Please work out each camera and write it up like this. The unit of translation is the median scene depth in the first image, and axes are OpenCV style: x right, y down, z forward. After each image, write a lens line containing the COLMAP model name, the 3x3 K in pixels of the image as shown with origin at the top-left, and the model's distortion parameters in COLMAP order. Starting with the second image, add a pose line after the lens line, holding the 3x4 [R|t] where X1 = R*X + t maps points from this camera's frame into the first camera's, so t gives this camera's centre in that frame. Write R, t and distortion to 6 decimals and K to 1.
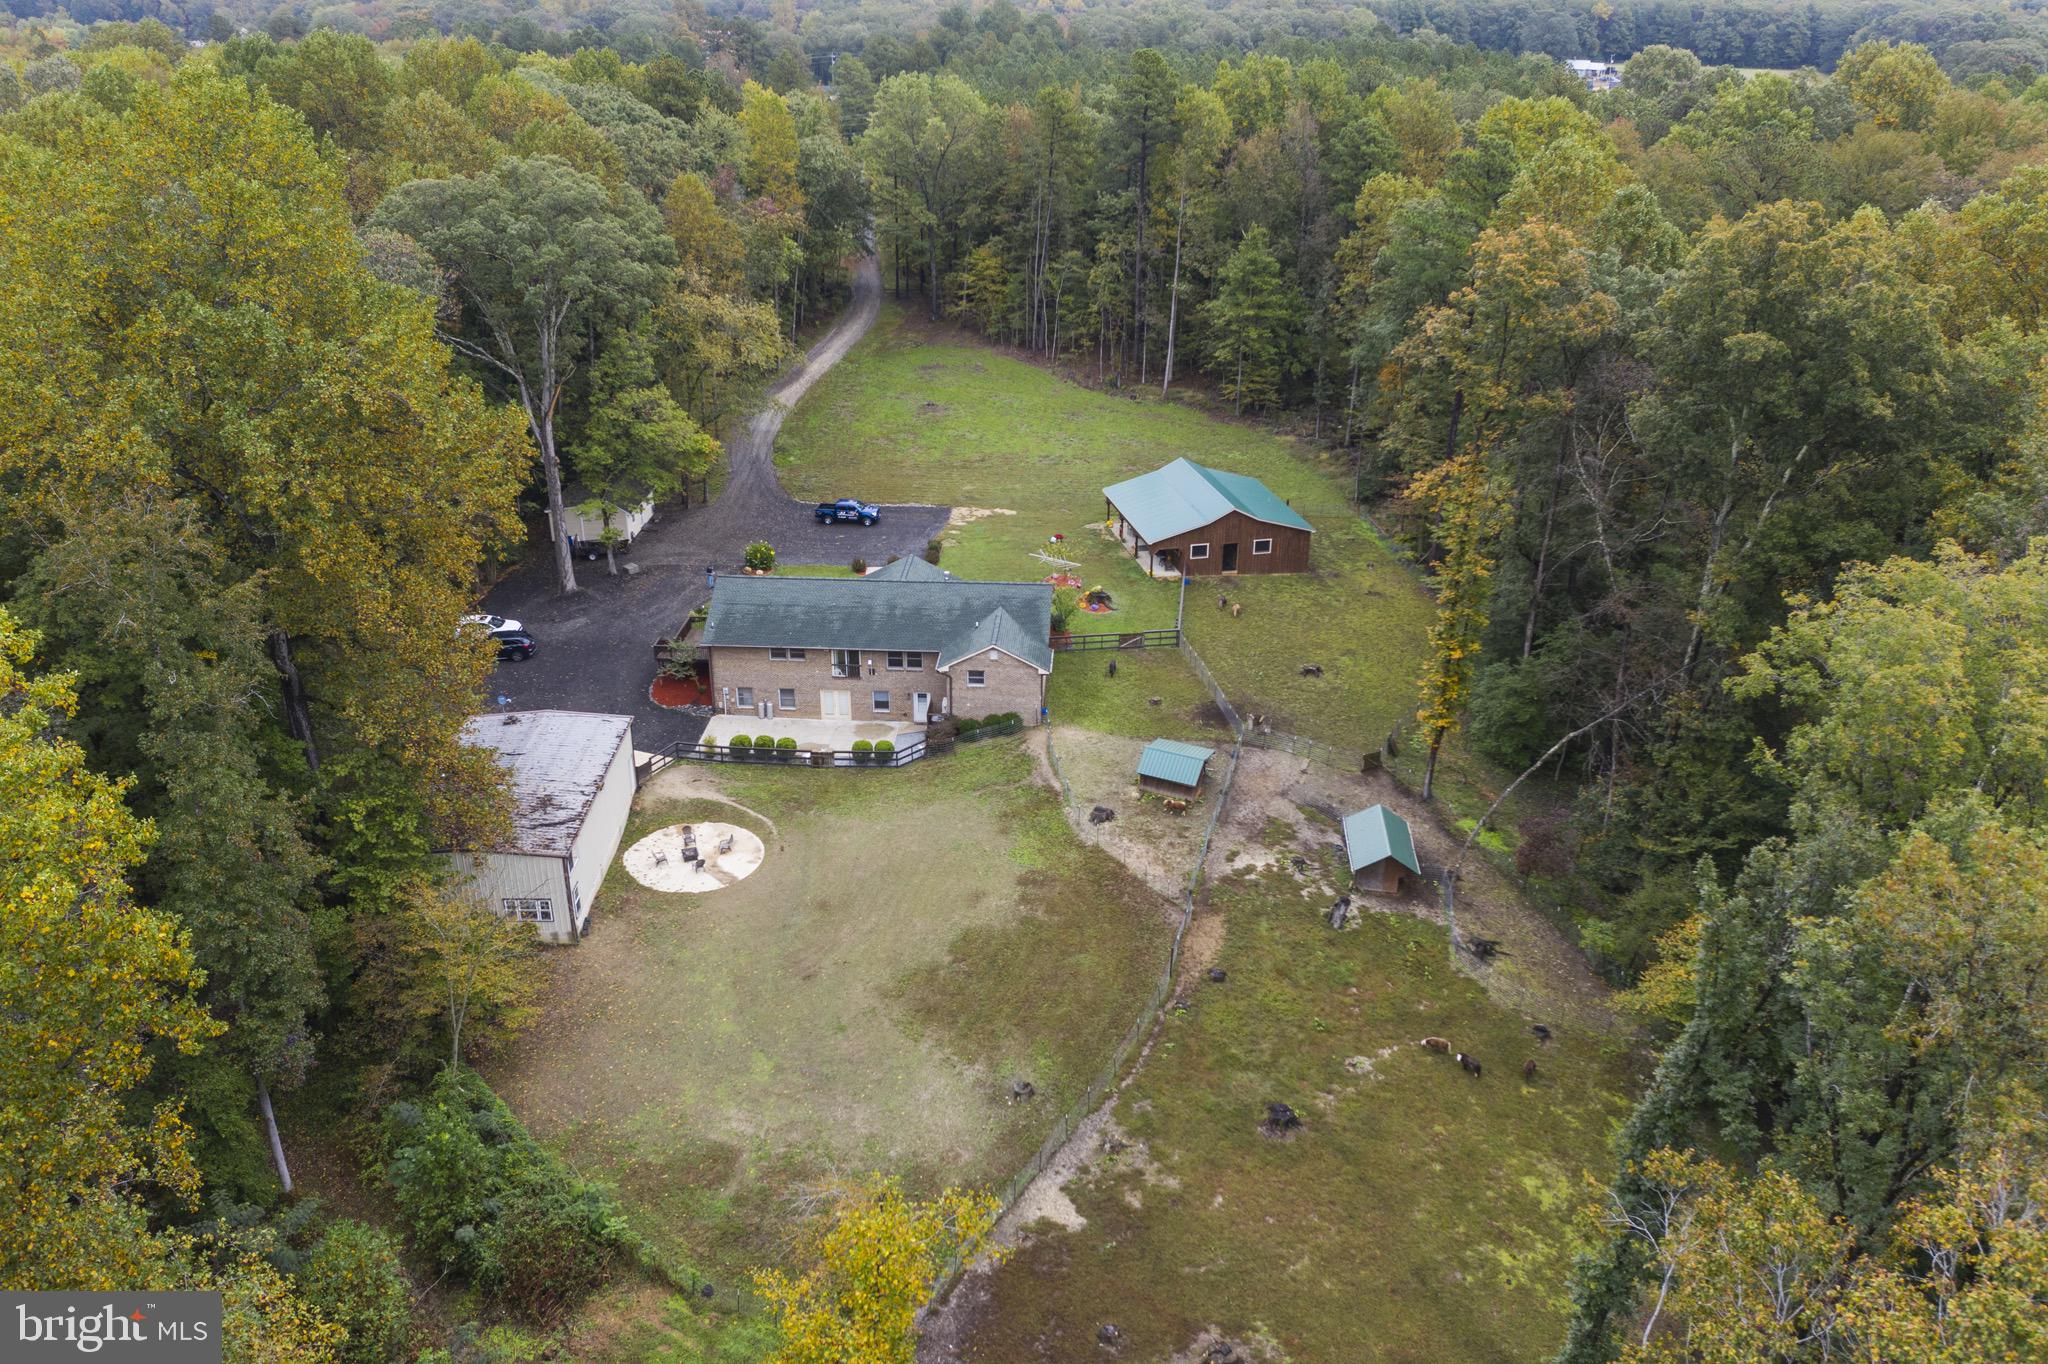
lens RADIAL K [[1609.6, 0, 1024.0], [0, 1609.6, 682.0], [0, 0, 1]] dist [-0.017105, 0.004989]
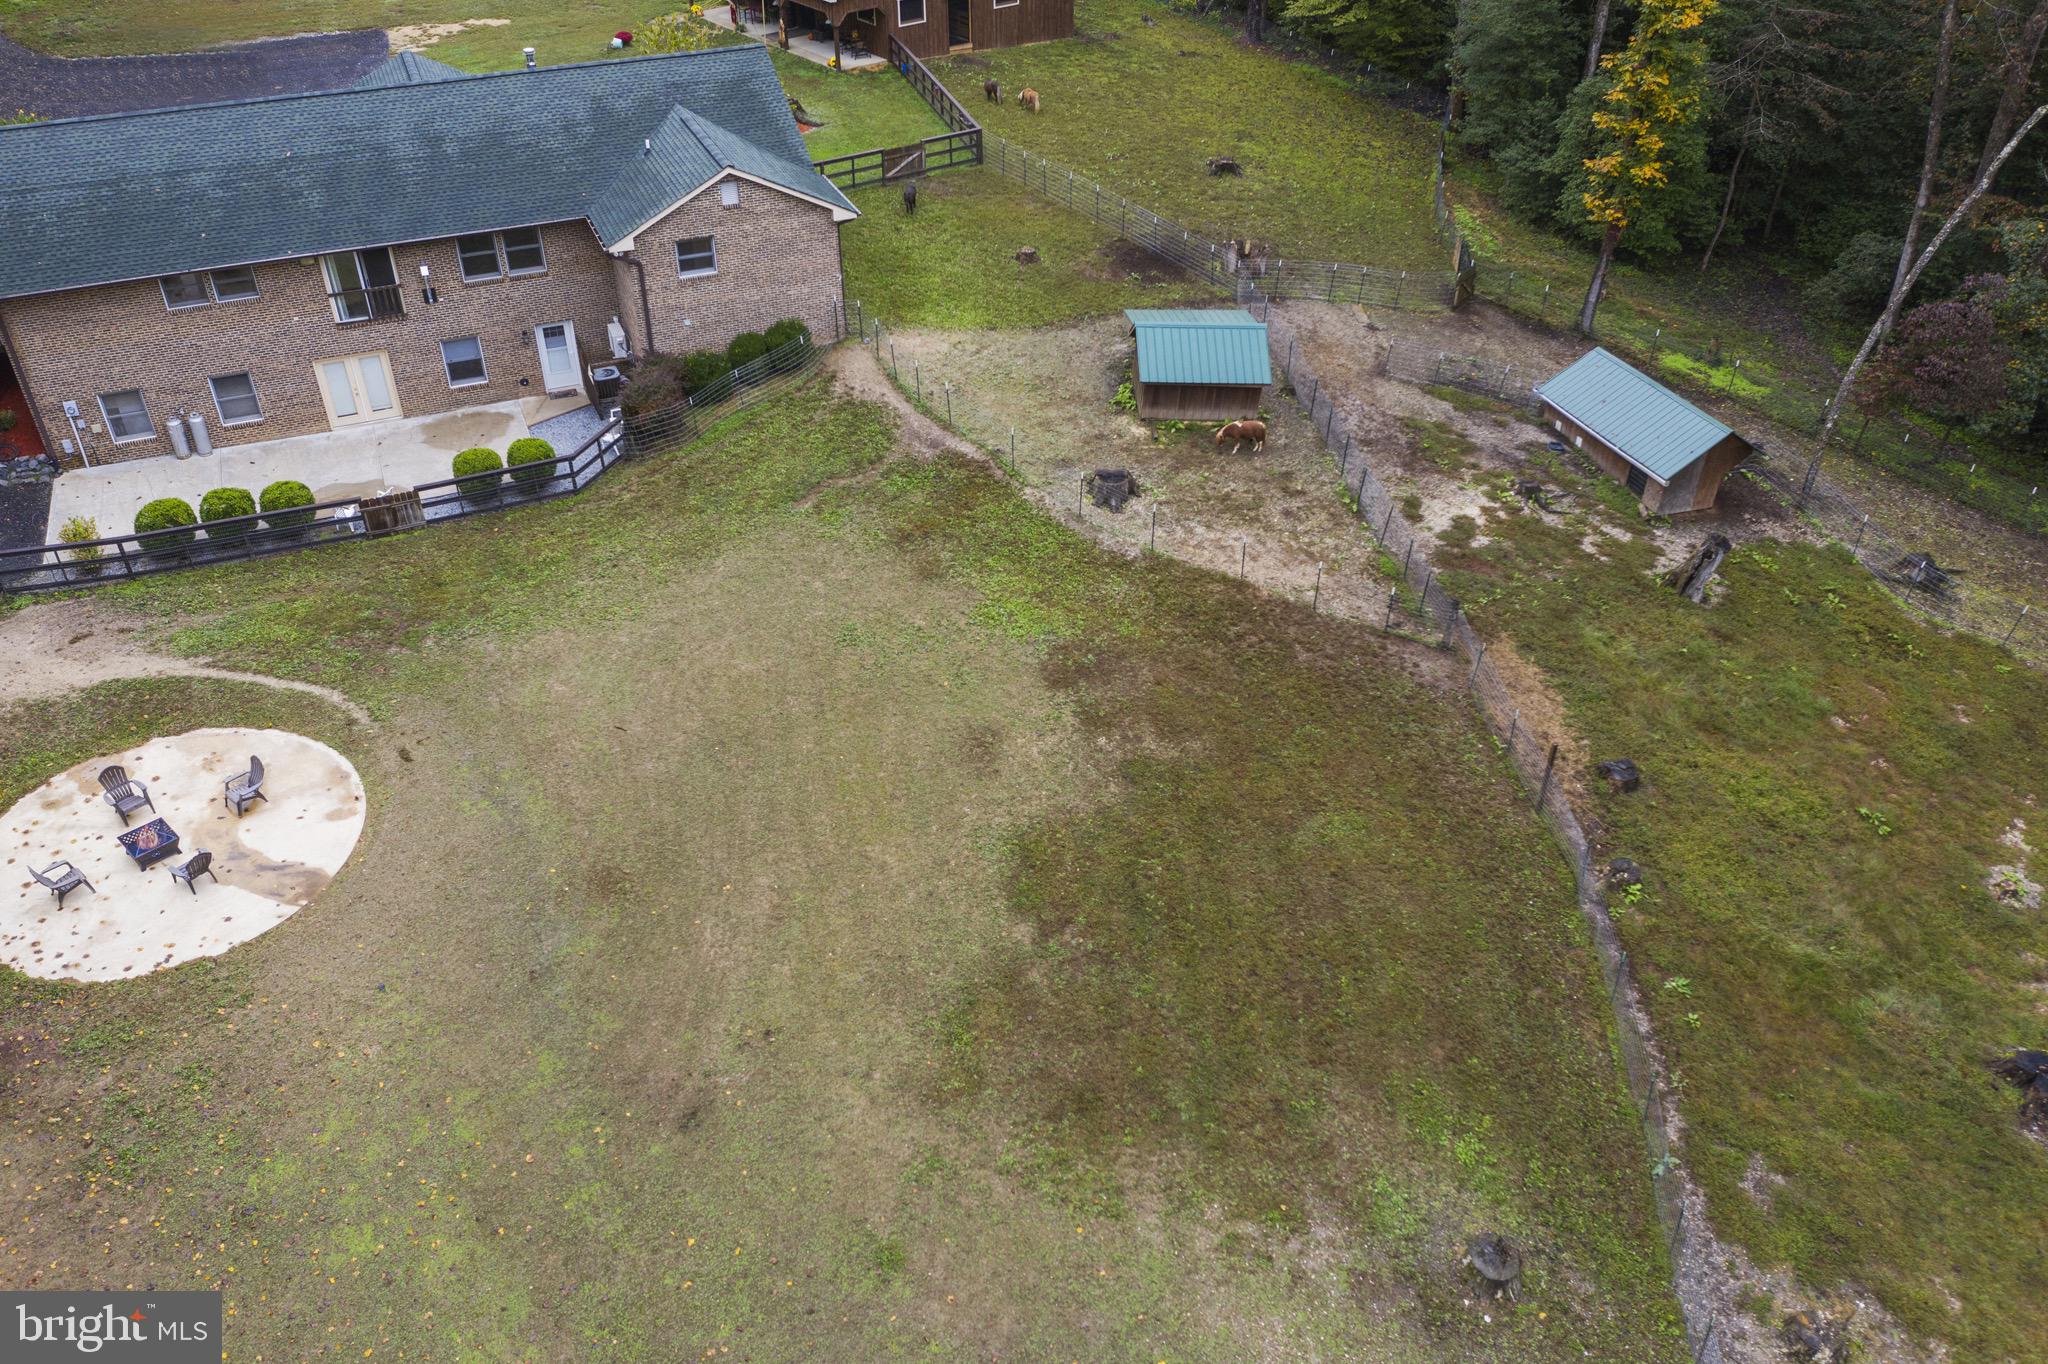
lens RADIAL K [[1609.6, 0, 1024.0], [0, 1609.6, 682.0], [0, 0, 1]] dist [-0.017105, 0.004989]
pose [[0.898977, -0.259570, 0.352795, -0.140257], [0.186165, 0.955539, 0.228665, 0.026074], [-0.396464, -0.139886, 0.907330, 0.568115]]
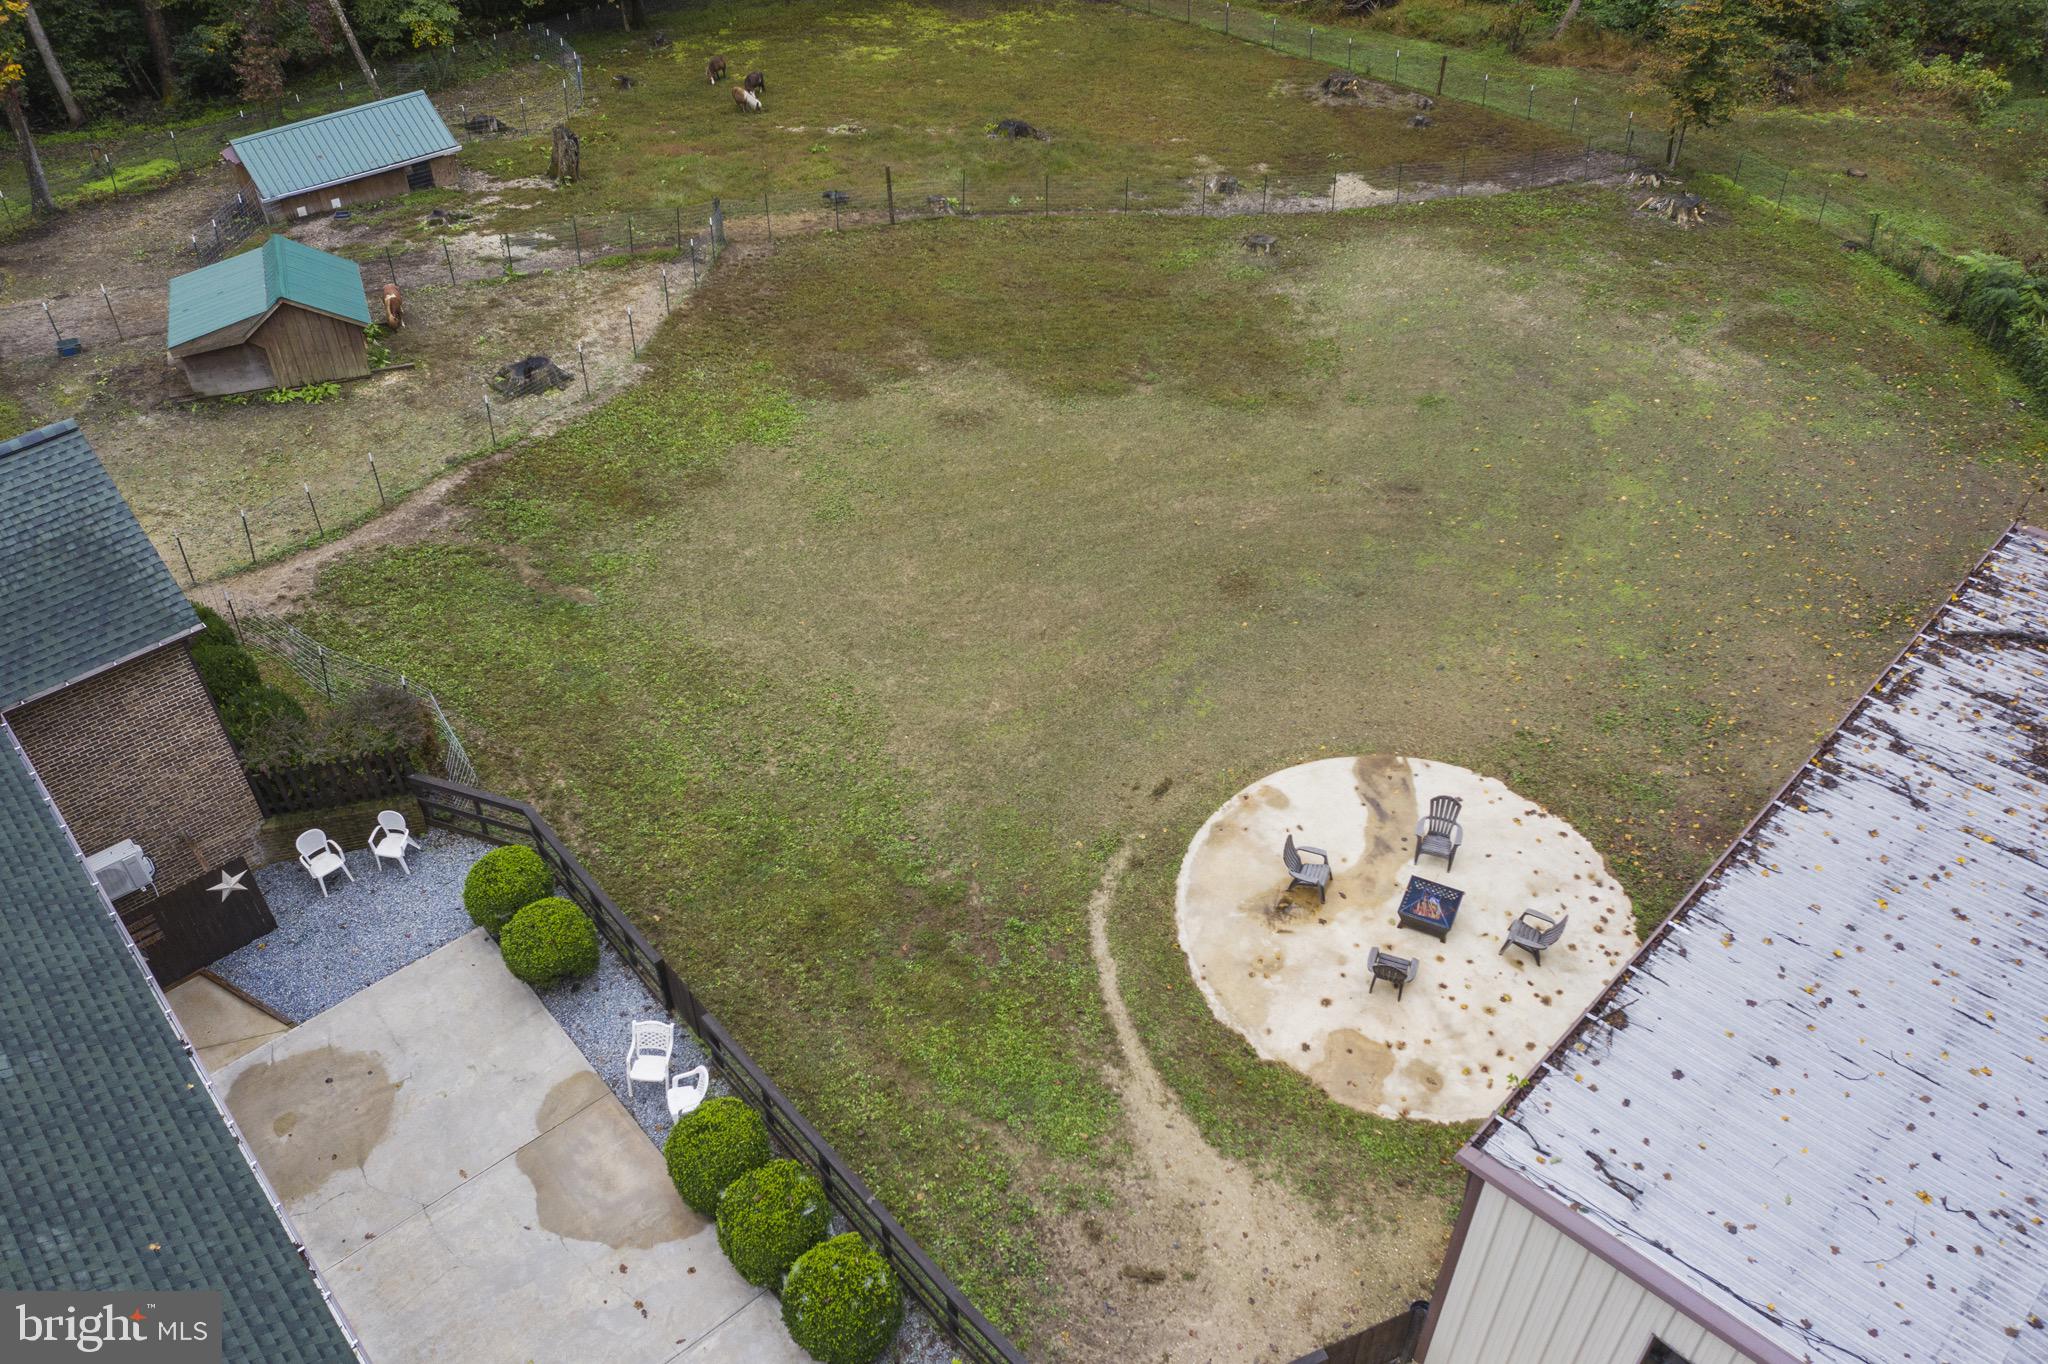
lens RADIAL K [[1600.7, 0, 1024.0], [0, 1600.7, 682.0], [0, 0, 1]] dist [-0.021763, 0.002632]
pose [[-0.700793, -0.475083, 0.532152, -0.273093], [0.297106, 0.483819, 0.823193, -0.163936], [-0.648550, 0.734994, -0.197907, 1.007651]]
